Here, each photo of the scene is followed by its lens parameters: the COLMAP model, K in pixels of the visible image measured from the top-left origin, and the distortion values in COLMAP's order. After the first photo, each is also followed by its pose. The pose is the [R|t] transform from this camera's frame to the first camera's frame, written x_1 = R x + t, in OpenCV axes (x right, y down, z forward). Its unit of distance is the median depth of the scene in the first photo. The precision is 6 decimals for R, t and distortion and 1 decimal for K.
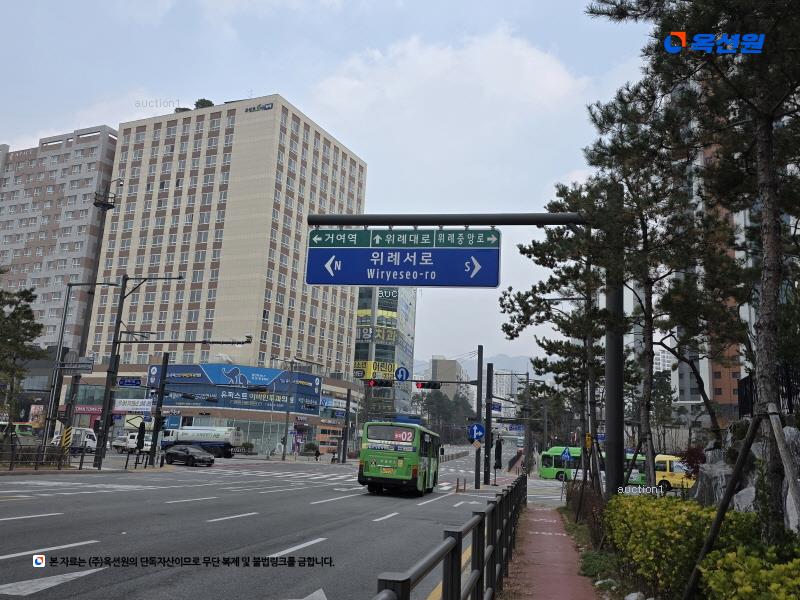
lens RADIAL K [[698.1, 0, 400.0], [0, 698.1, 300.0], [0, 0, 1]] dist [-0.001105, 0.000789]
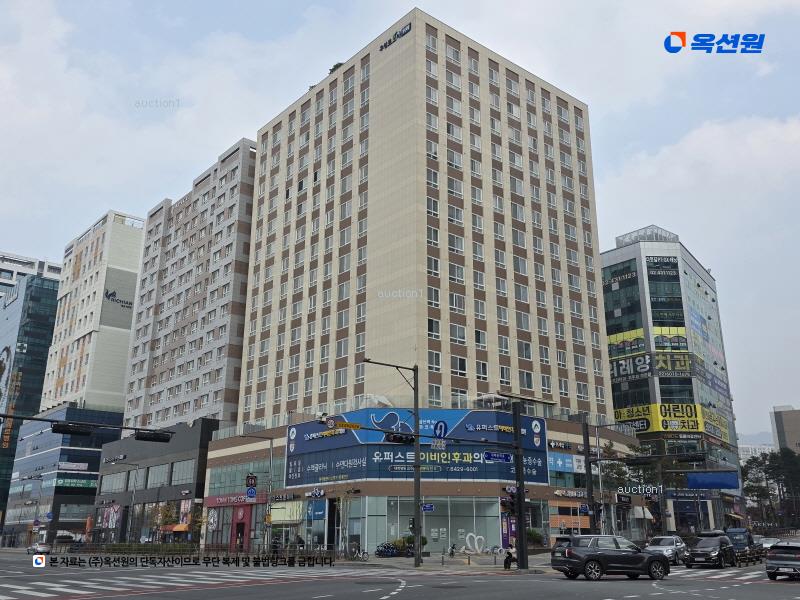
lens RADIAL K [[745.1, 0, 400.0], [0, 745.1, 300.0], [0, 0, 1]] dist [0.083044, -0.001540]
pose [[0.907894, -0.171089, -0.382696, 0.039811], [0.128581, 0.982573, -0.134231, 0.075073], [0.398992, 0.072660, 0.914071, 0.322099]]
